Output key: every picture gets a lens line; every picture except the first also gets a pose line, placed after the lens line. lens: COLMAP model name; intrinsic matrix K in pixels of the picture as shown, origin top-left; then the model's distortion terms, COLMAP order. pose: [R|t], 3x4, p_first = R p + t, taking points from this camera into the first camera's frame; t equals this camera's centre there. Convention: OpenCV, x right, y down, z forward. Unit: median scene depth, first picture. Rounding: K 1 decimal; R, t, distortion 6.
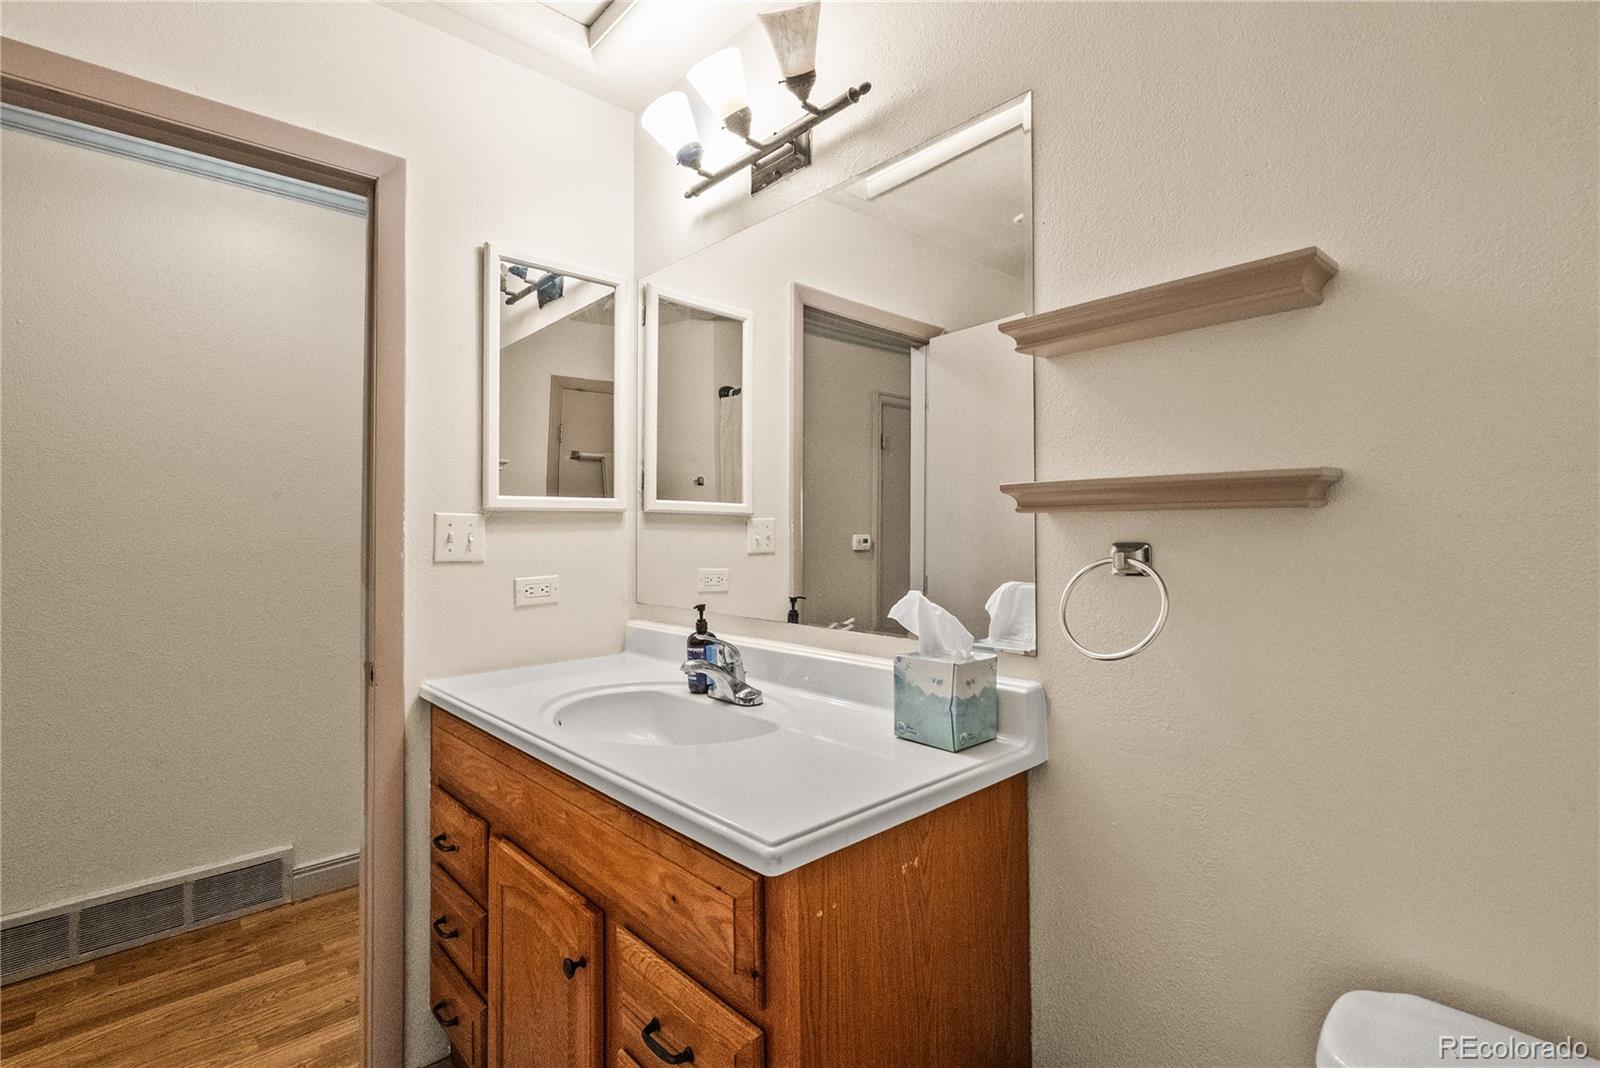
lens RADIAL K [[724.8, 0, 792.3], [0, 724.8, 521.7], [0, 0, 1]] dist [-0.002589, -0.000159]
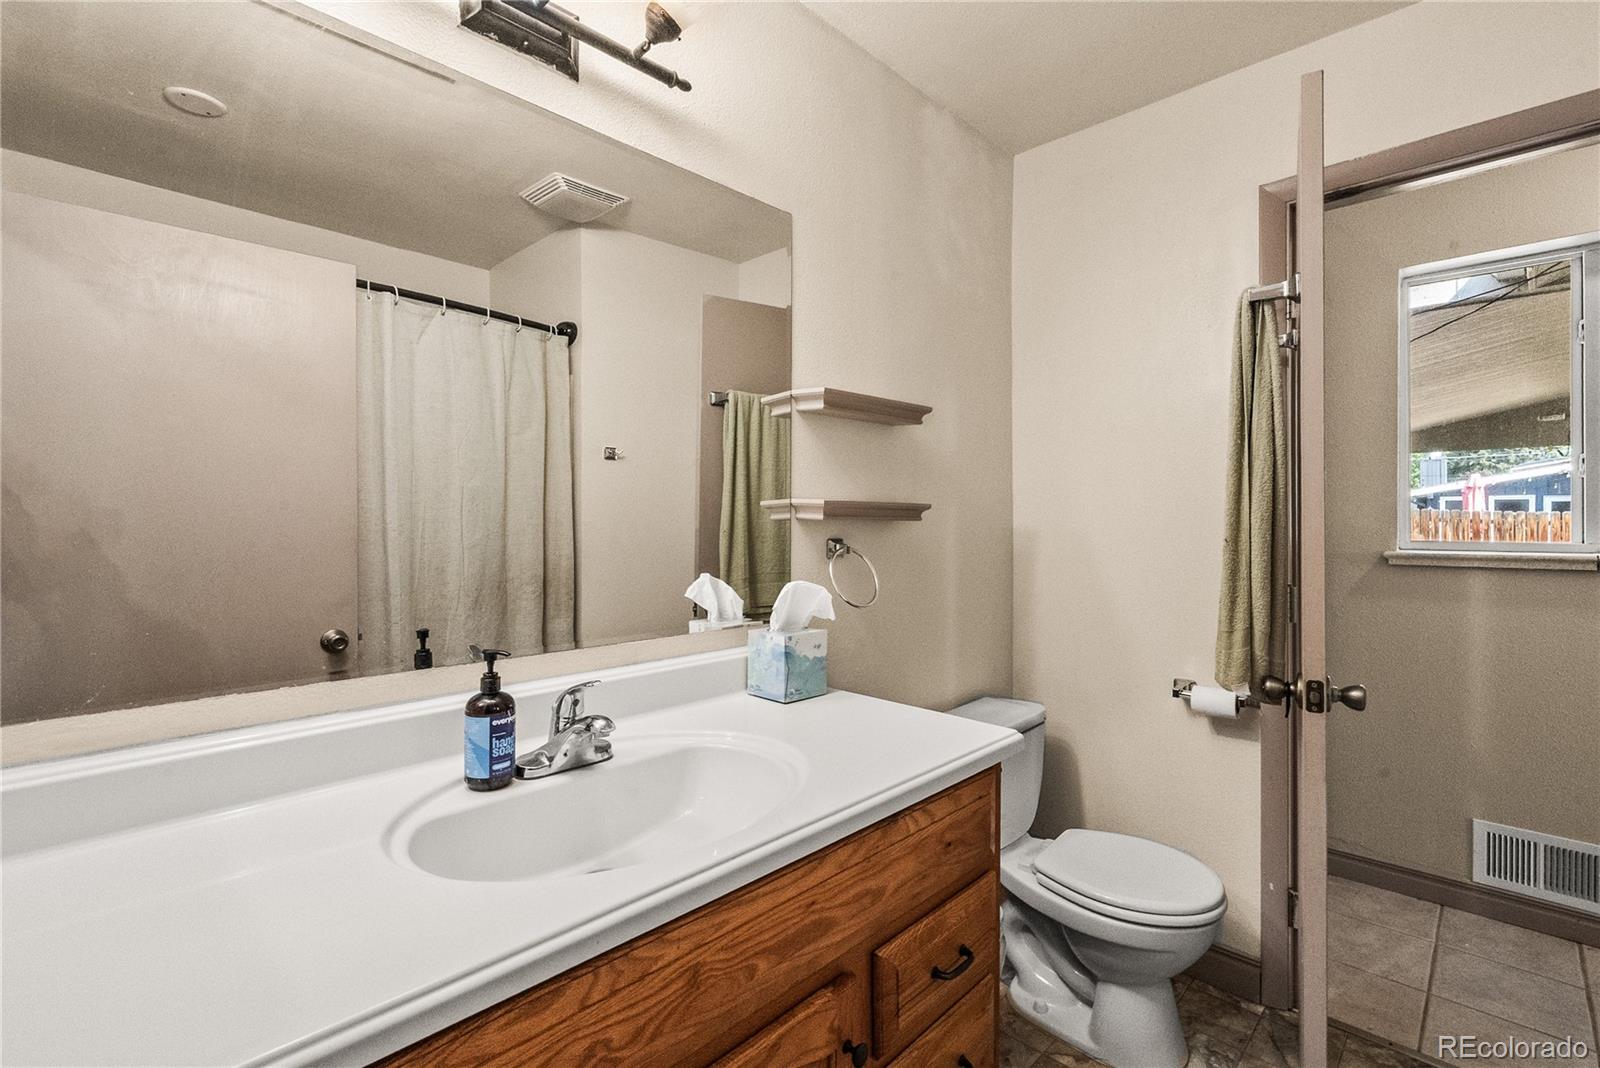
lens RADIAL K [[724.8, 0, 792.2], [0, 724.8, 536.8], [0, 0, 1]] dist [-0.002589, -0.000159]
pose [[-0.037545, -0.014047, 0.999196, -1.059850], [-0.013114, 0.999822, 0.013563, 0.001979], [-0.999209, -0.012594, -0.037722, 1.037464]]
